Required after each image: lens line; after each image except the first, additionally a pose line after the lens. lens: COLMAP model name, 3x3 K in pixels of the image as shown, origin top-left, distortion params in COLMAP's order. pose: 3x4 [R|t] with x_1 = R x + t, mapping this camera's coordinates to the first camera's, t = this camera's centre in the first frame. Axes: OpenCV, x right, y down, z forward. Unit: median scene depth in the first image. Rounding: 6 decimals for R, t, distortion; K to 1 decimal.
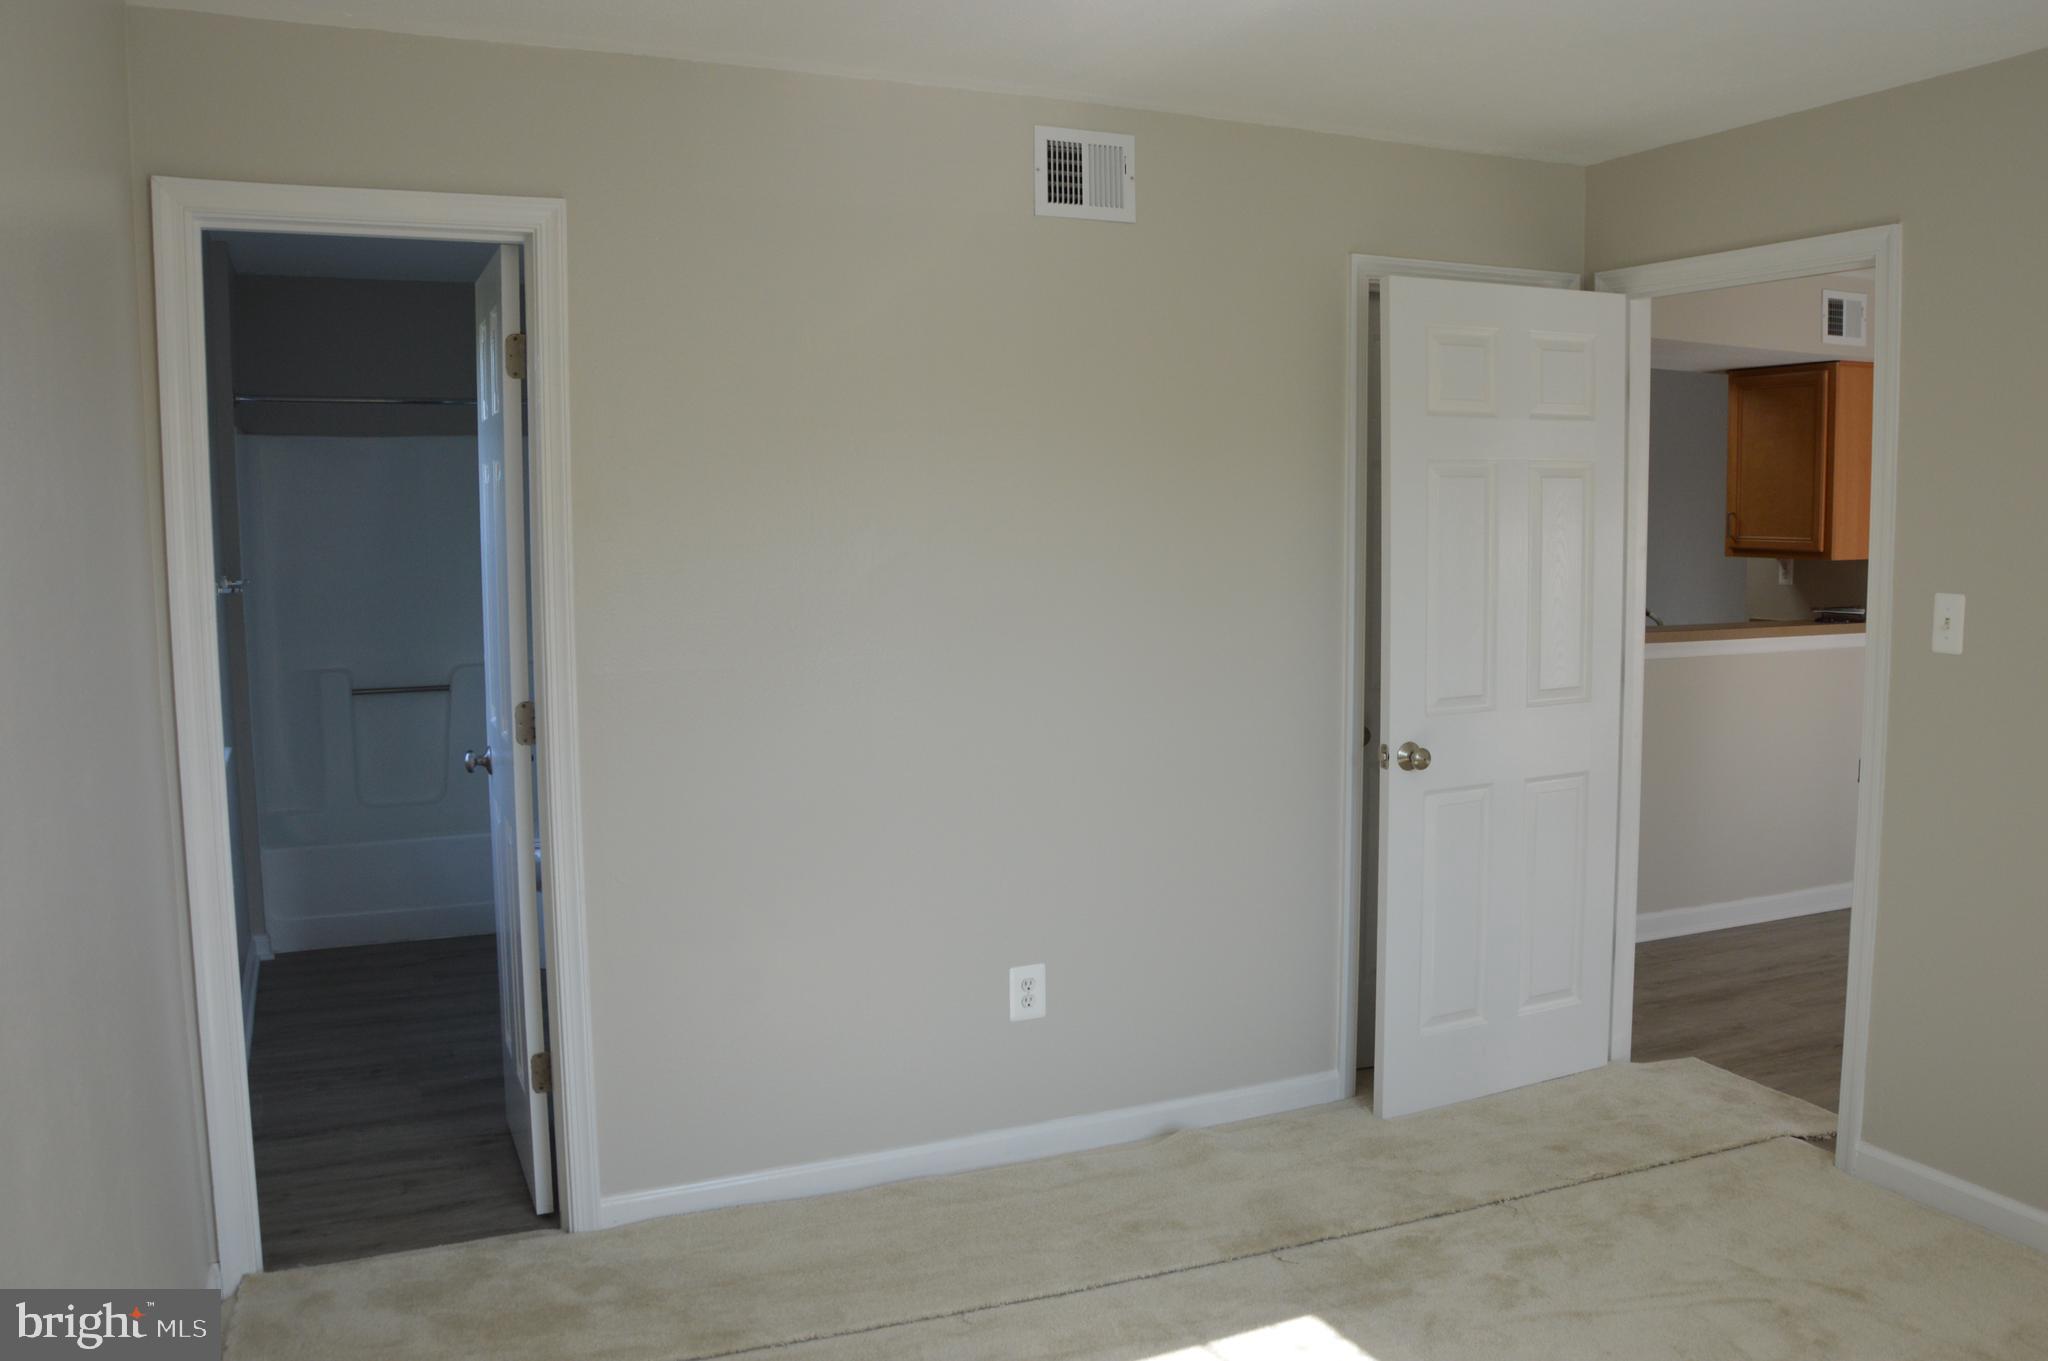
lens RADIAL K [[1590.9, 0, 1030.3], [0, 1590.9, 685.3], [0, 0, 1]] dist [-0.095786, 0.043664]
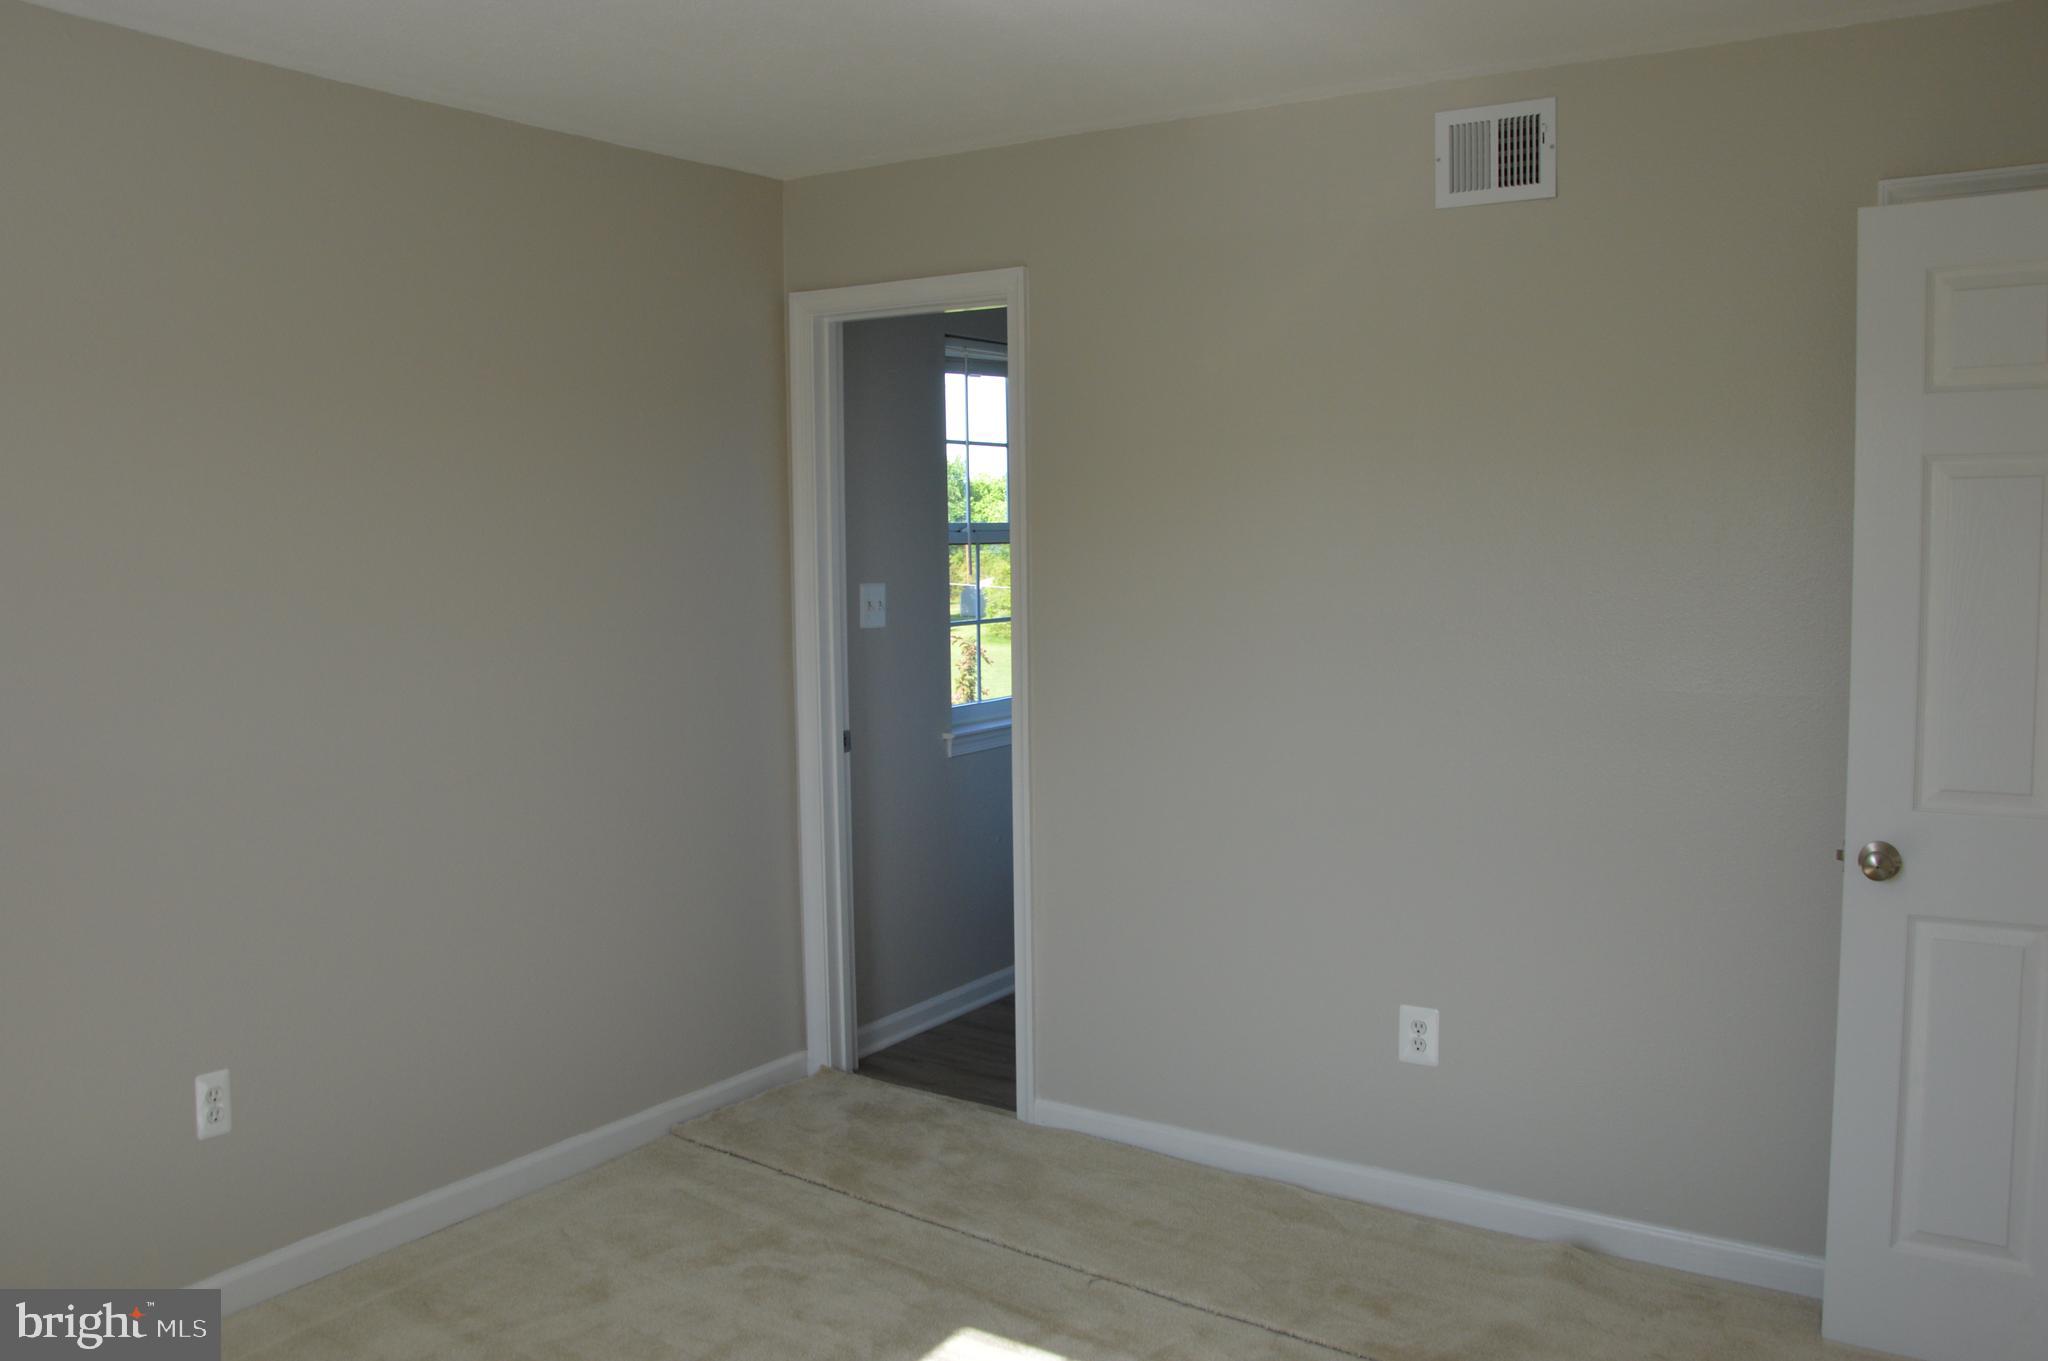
lens RADIAL K [[1590.9, 0, 1031.8], [0, 1590.9, 671.5], [0, 0, 1]] dist [-0.095786, 0.043664]
pose [[0.557300, 0.078845, -0.826559, 0.661963], [-0.086270, 0.995592, 0.036802, -0.037681], [0.825817, 0.050797, 0.561645, 0.291753]]
